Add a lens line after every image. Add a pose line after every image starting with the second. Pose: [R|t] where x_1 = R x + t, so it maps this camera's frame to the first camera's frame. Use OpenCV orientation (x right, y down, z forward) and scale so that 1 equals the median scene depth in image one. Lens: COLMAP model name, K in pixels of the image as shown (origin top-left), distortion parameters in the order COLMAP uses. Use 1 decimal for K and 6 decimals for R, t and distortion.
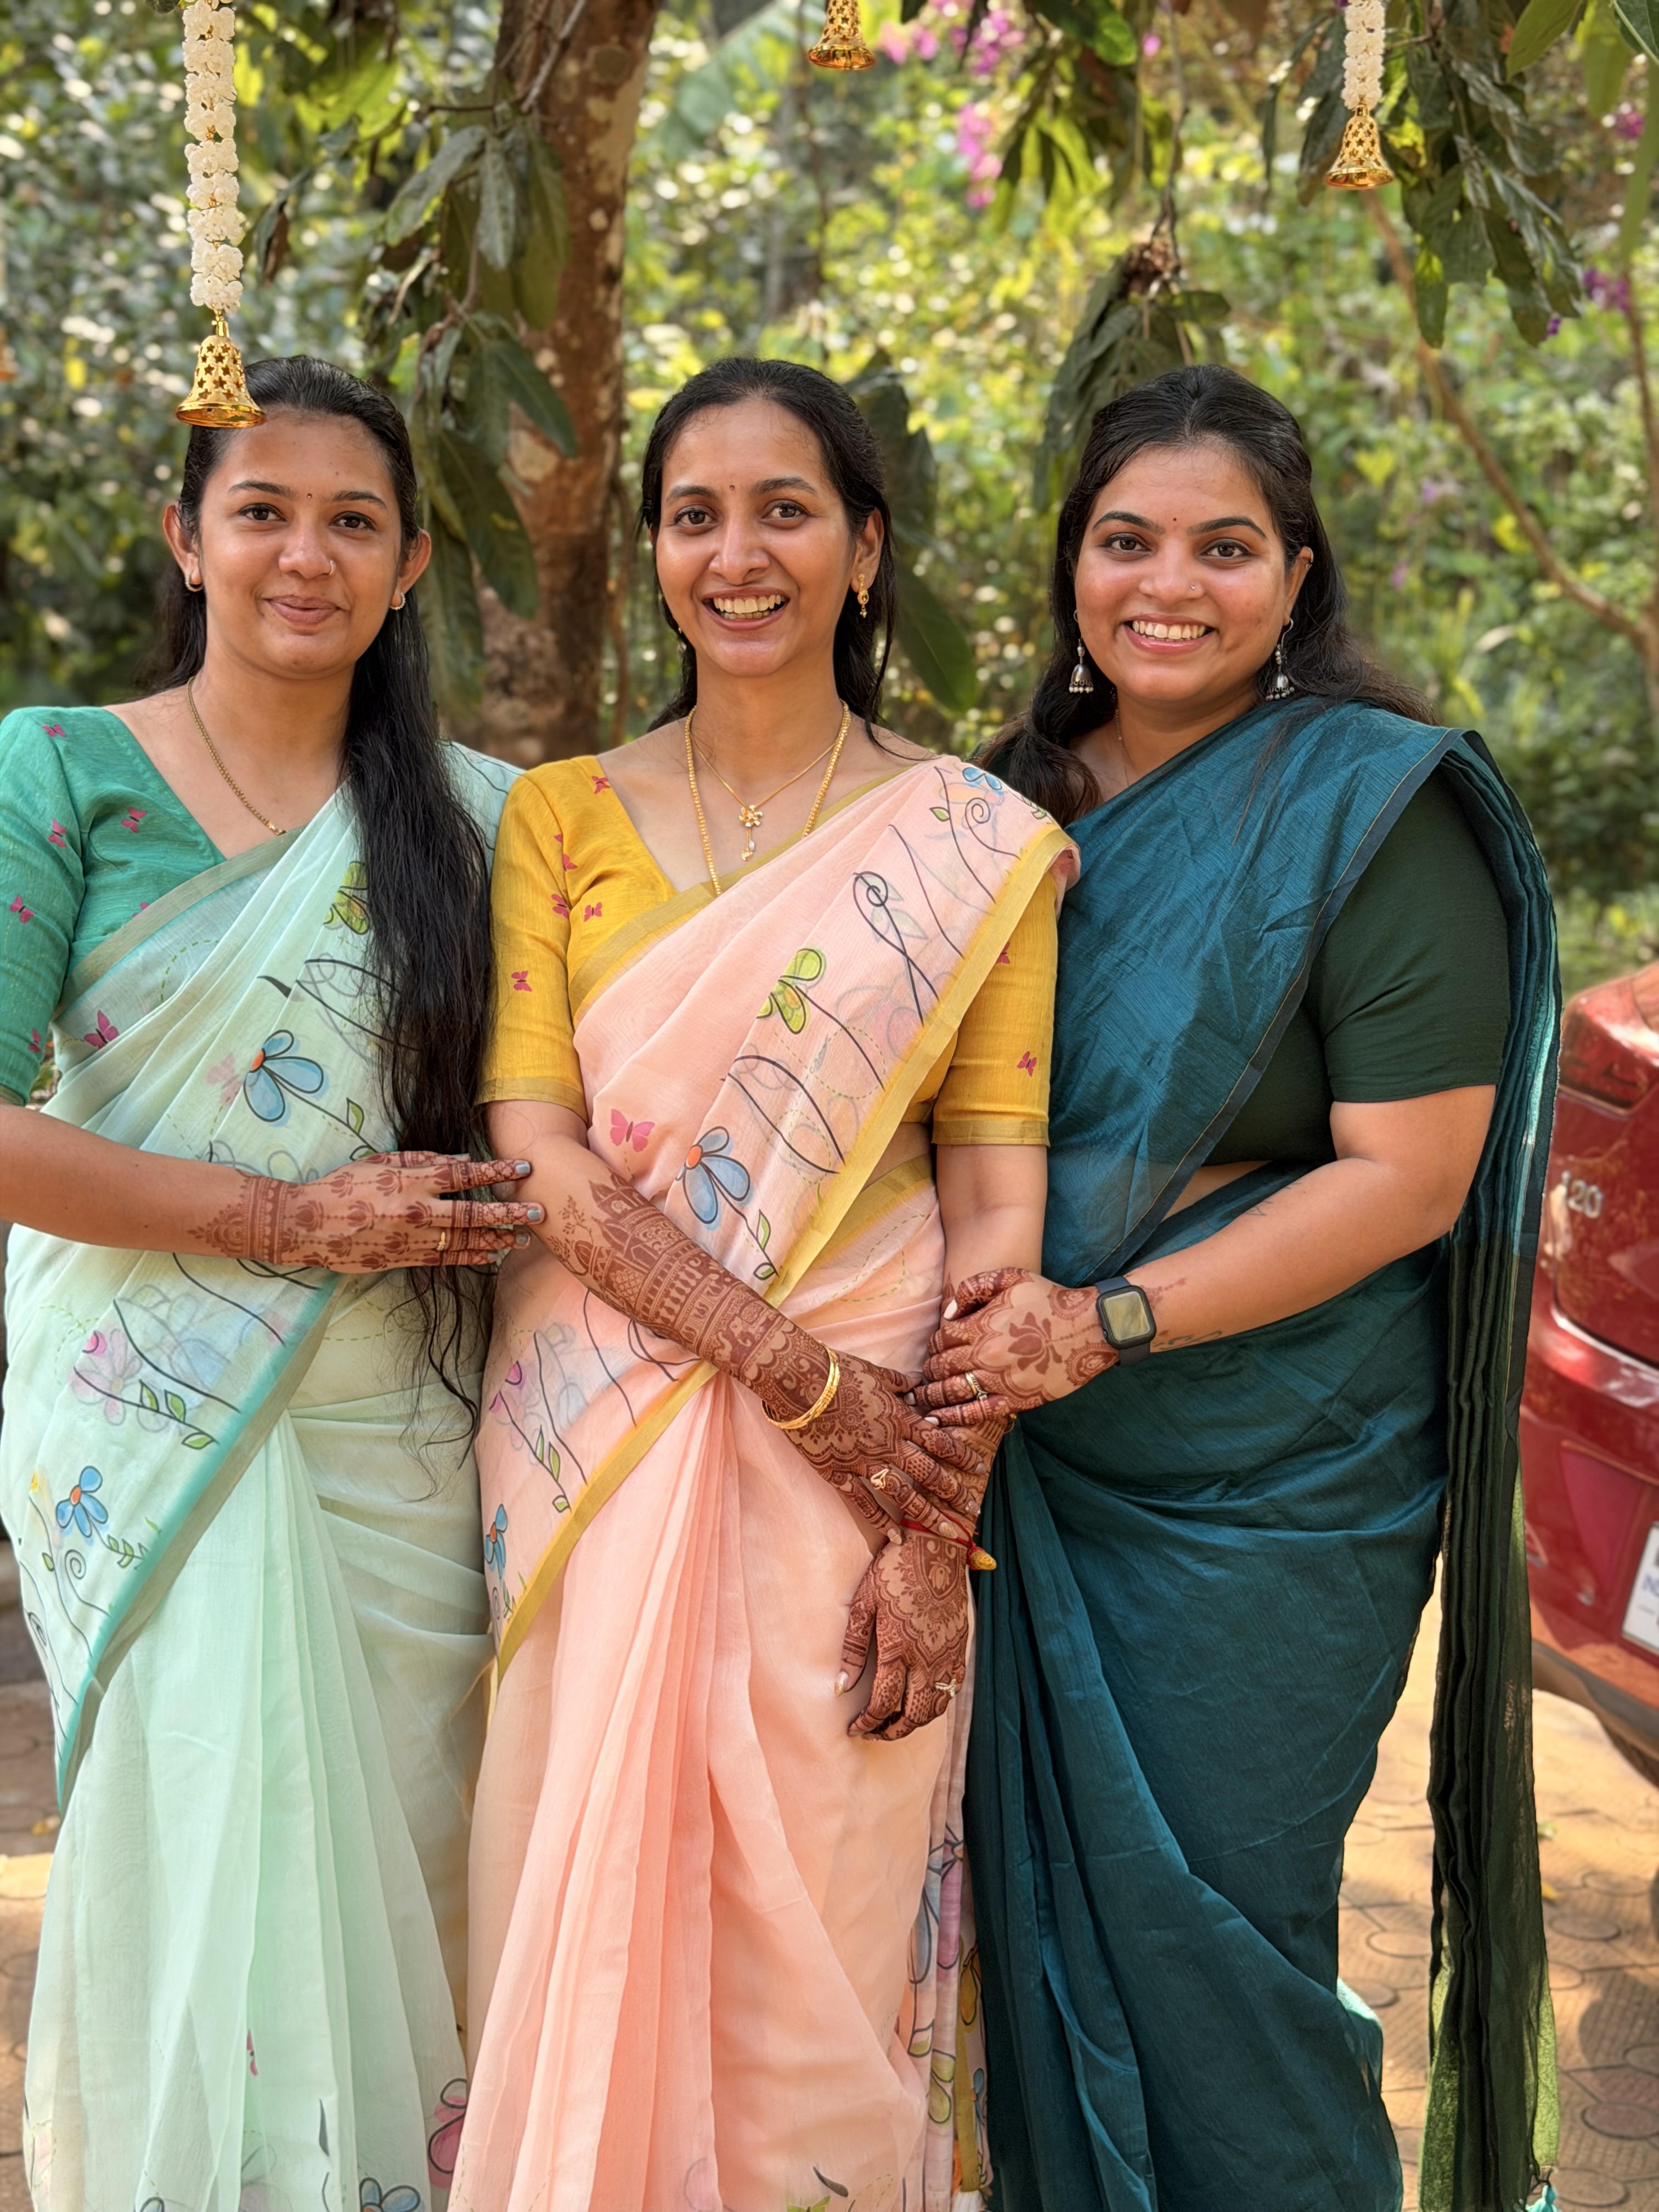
lens RADIAL K [[3108.8, 0, 829.5], [0, 3108.8, 1106.0], [0, 0, 1]] dist [0.231553, -0.524149]
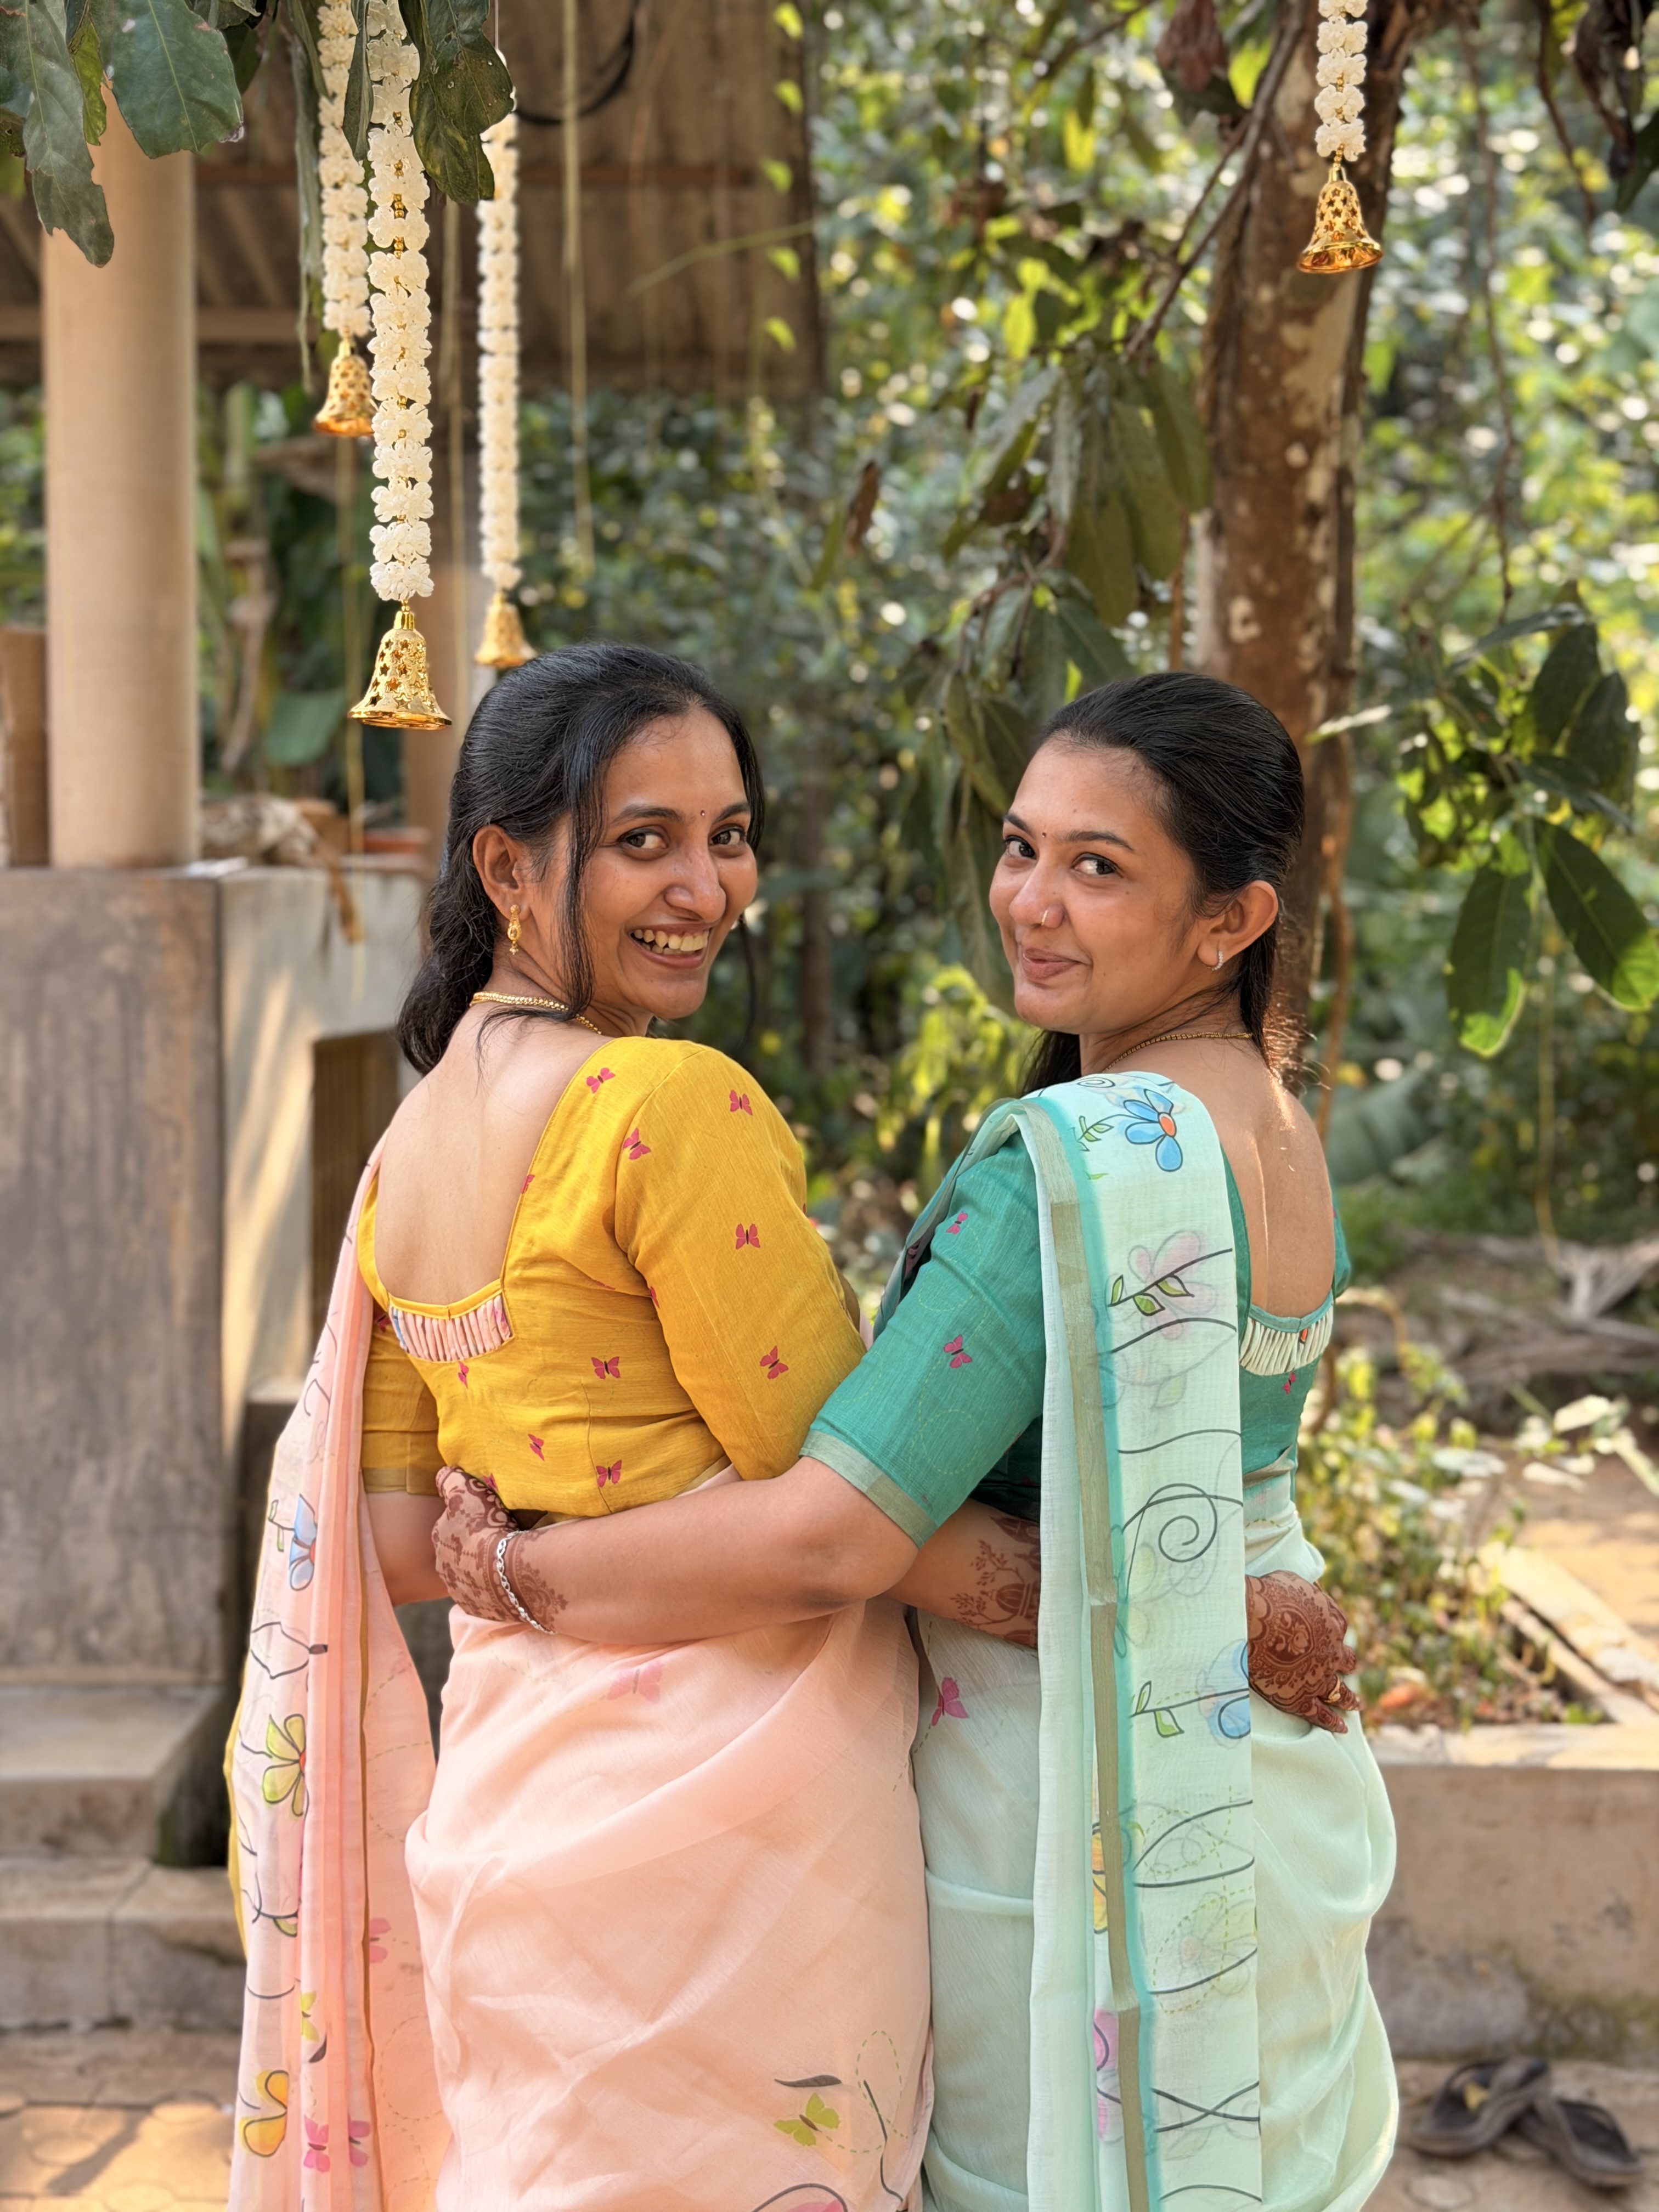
lens RADIAL K [[3114.4, 0, 833.2], [0, 3114.4, 1106.0], [0, 0, 1]] dist [0.207713, -0.417670]
pose [[0.948045, 0.017976, -0.317628, 0.091851], [-0.040296, 0.997146, -0.063841, -0.032033], [0.315574, 0.073323, 0.946064, 0.118624]]
